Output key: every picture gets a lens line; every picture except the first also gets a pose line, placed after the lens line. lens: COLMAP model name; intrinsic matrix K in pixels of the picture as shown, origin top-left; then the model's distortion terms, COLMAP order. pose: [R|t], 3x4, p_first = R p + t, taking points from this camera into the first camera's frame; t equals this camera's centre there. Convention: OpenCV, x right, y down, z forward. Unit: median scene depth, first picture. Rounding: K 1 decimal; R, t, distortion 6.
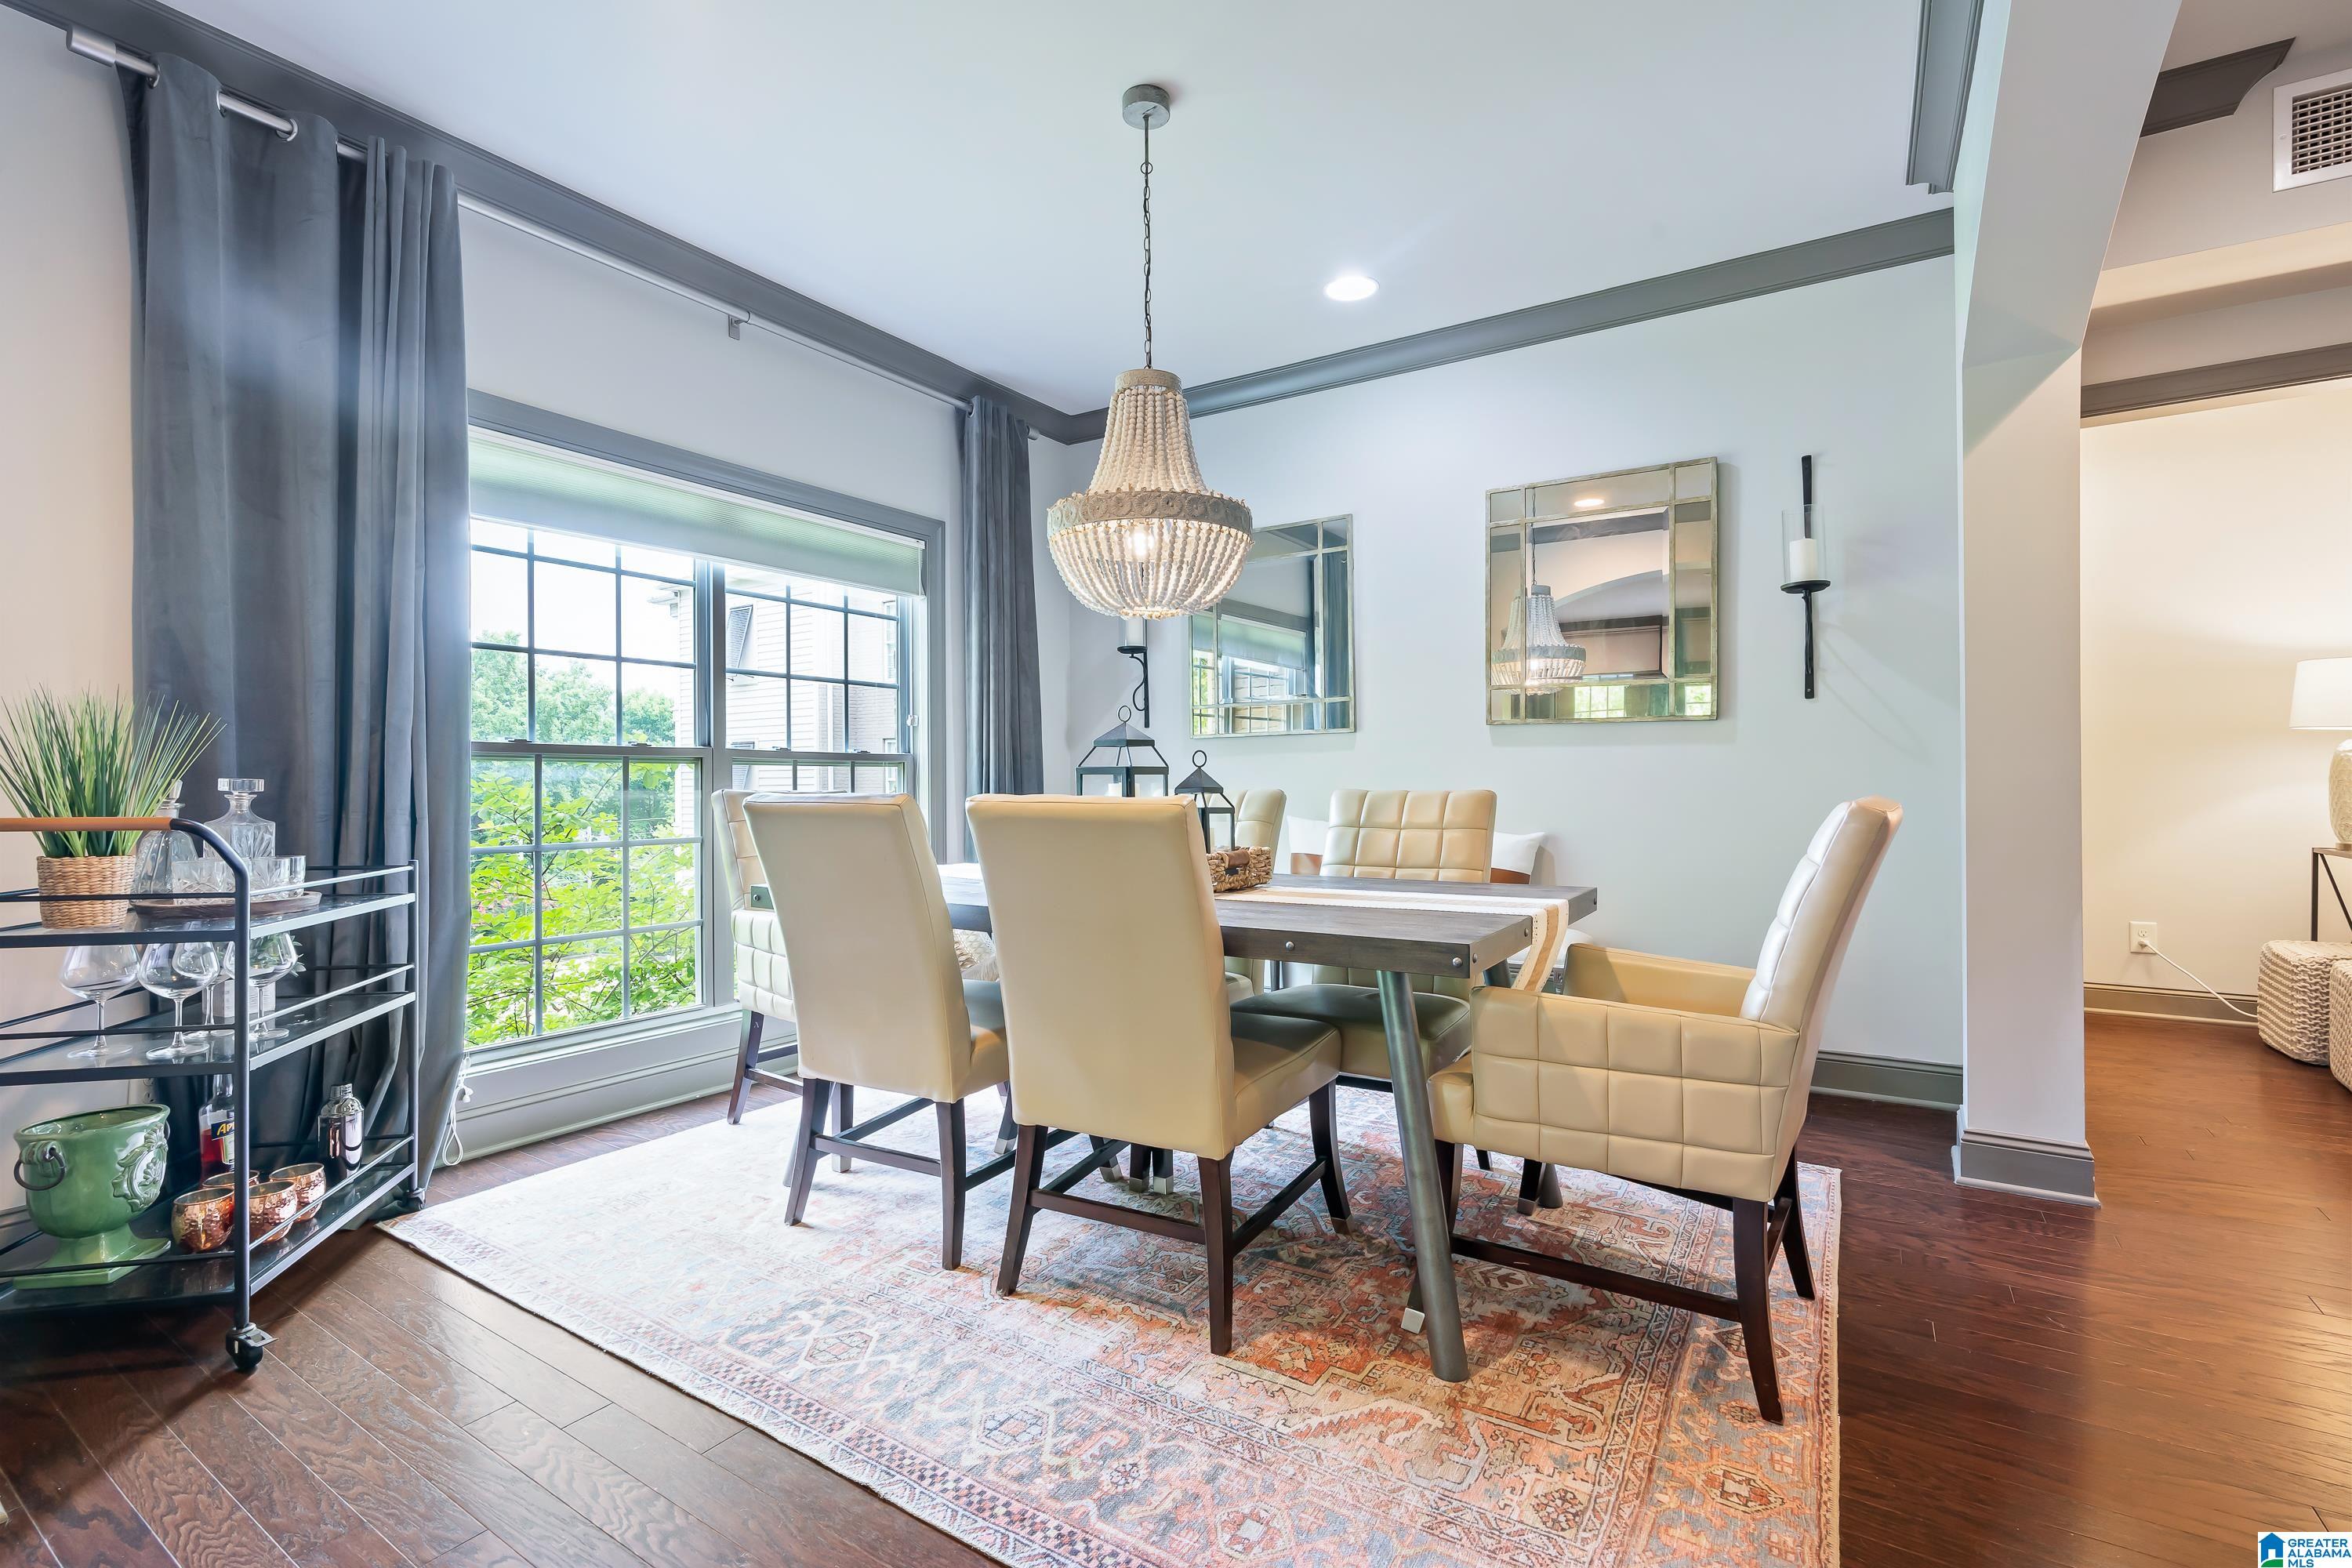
lens RADIAL K [[1063.0, 0, 1171.1], [0, 1063.0, 779.7], [0, 0, 1]] dist [-0.003499, 0.001058]
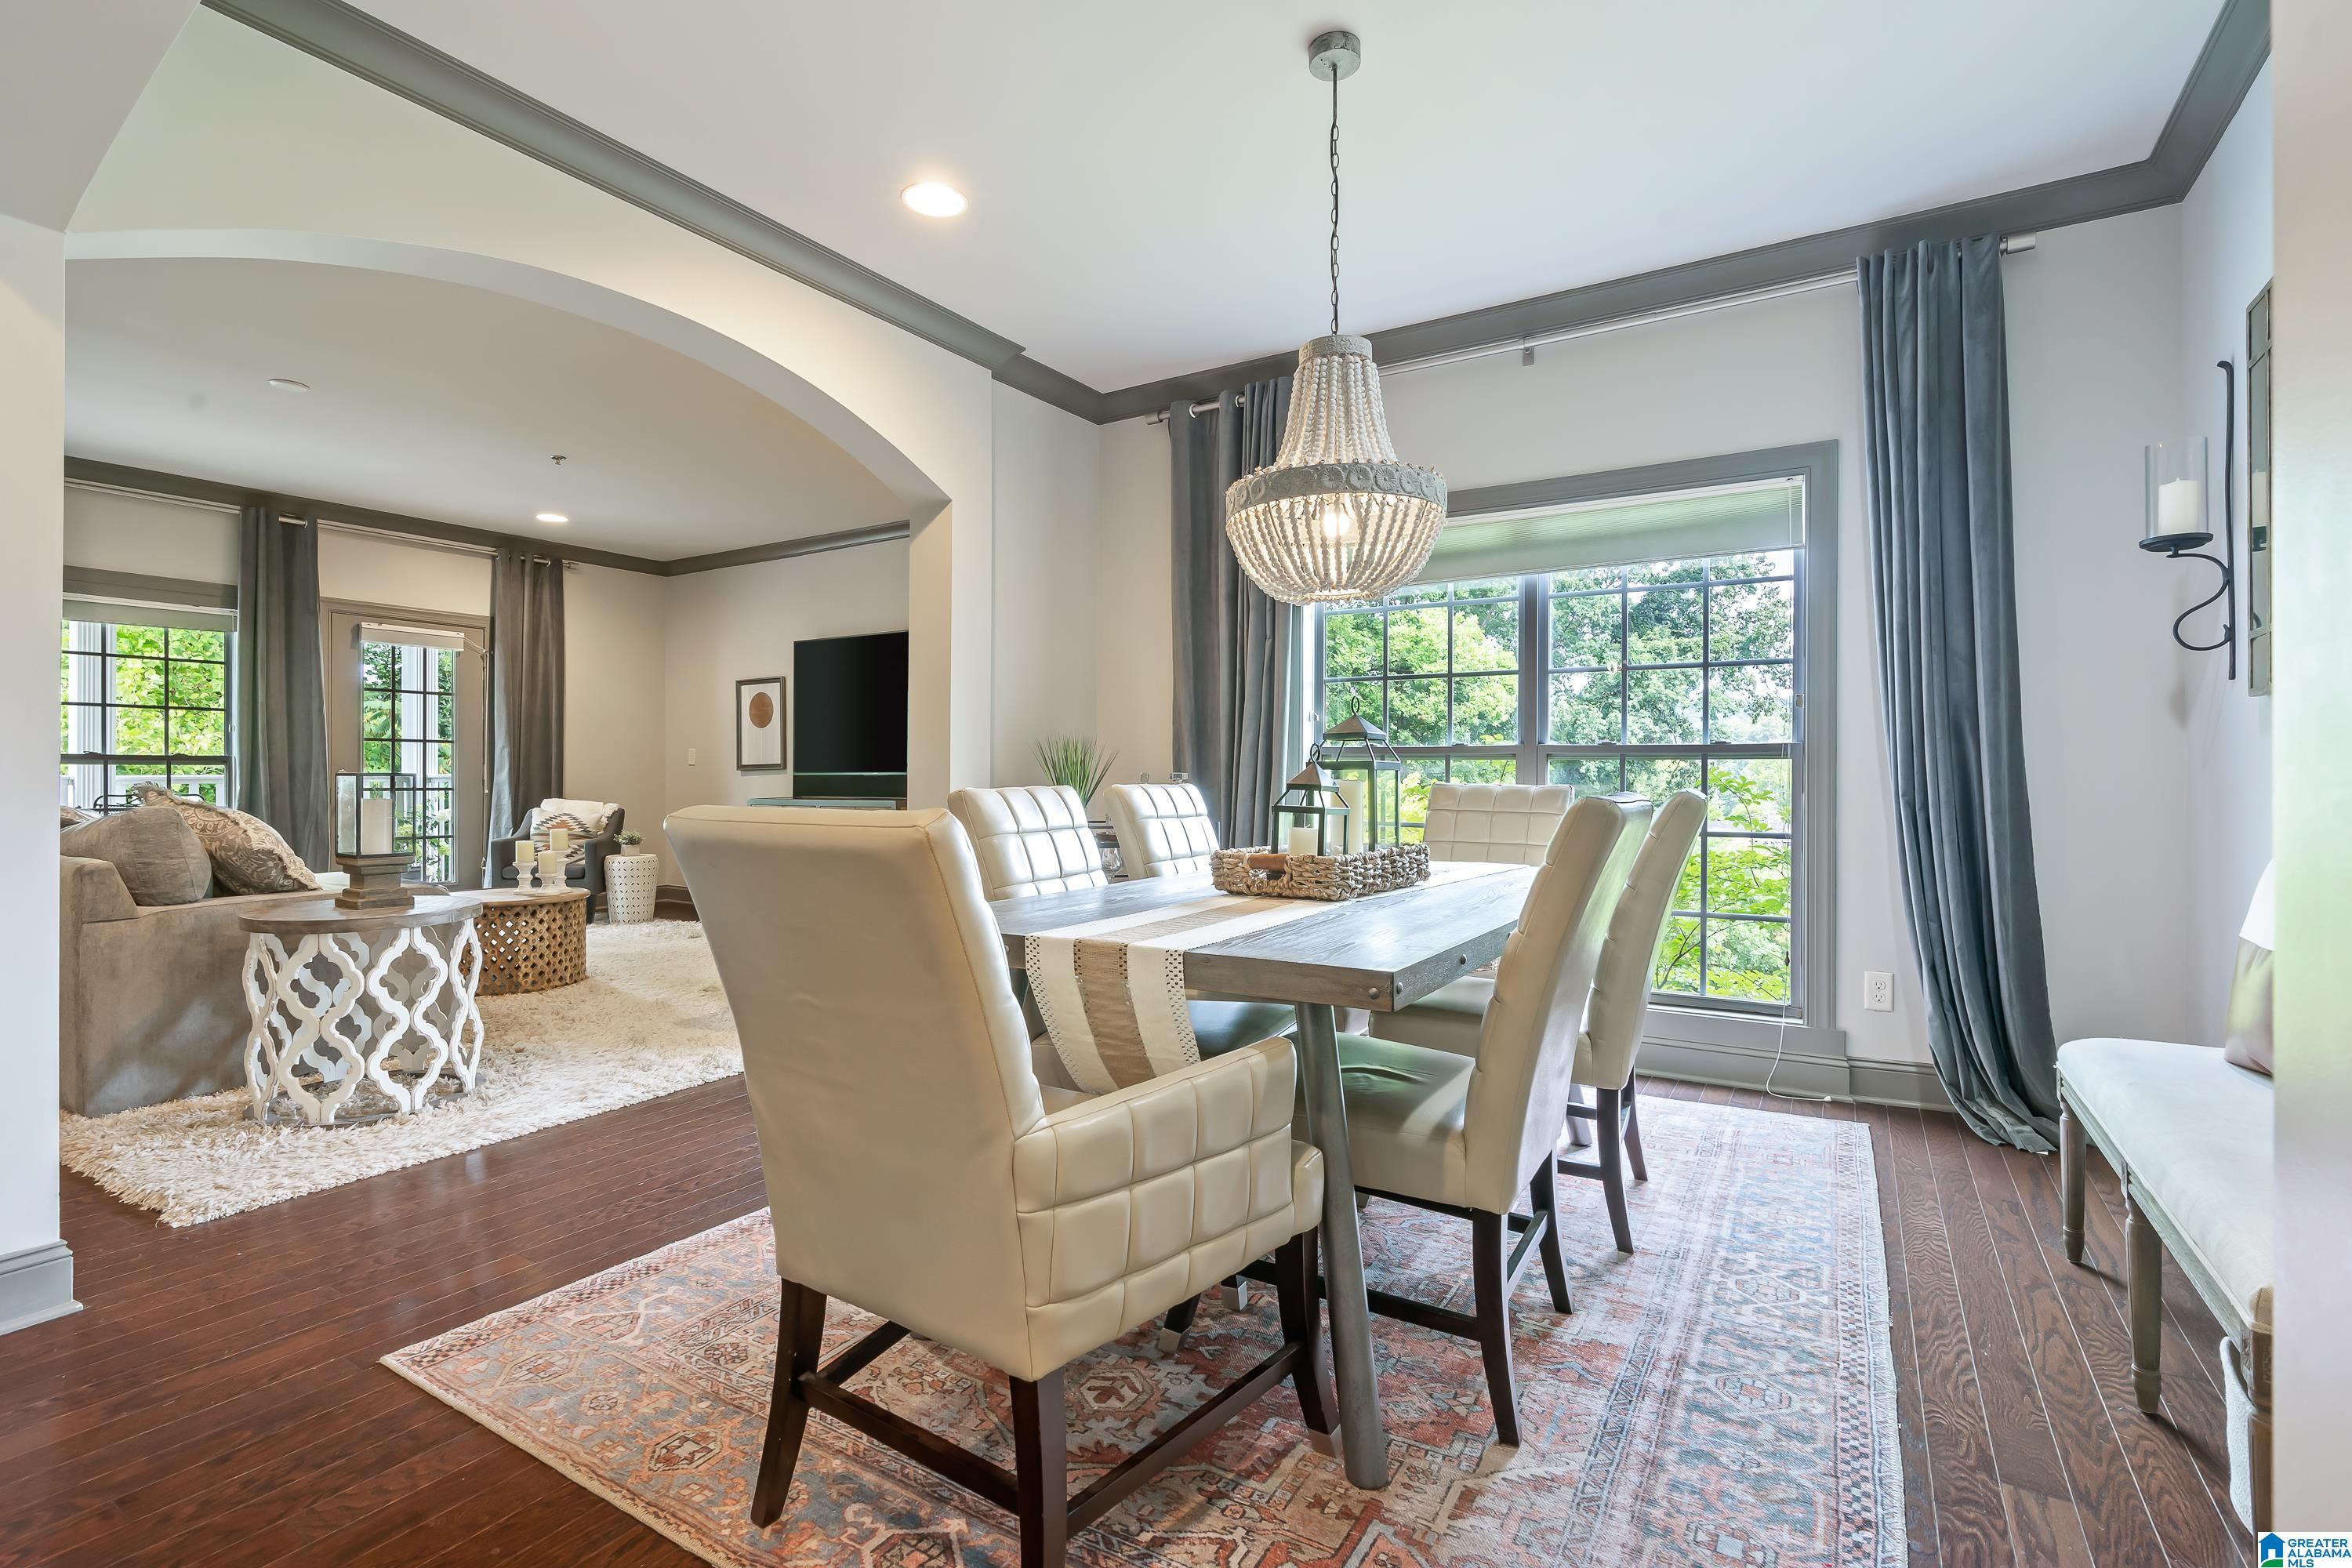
lens RADIAL K [[1063.0, 0, 1180.0], [0, 1063.0, 777.8], [0, 0, 1]] dist [-0.003499, 0.001058]
pose [[0.032387, 0.008958, -0.999435, 0.658557], [0.006025, 0.999940, 0.009158, -0.007703], [0.999457, -0.006318, 0.032332, 0.598119]]
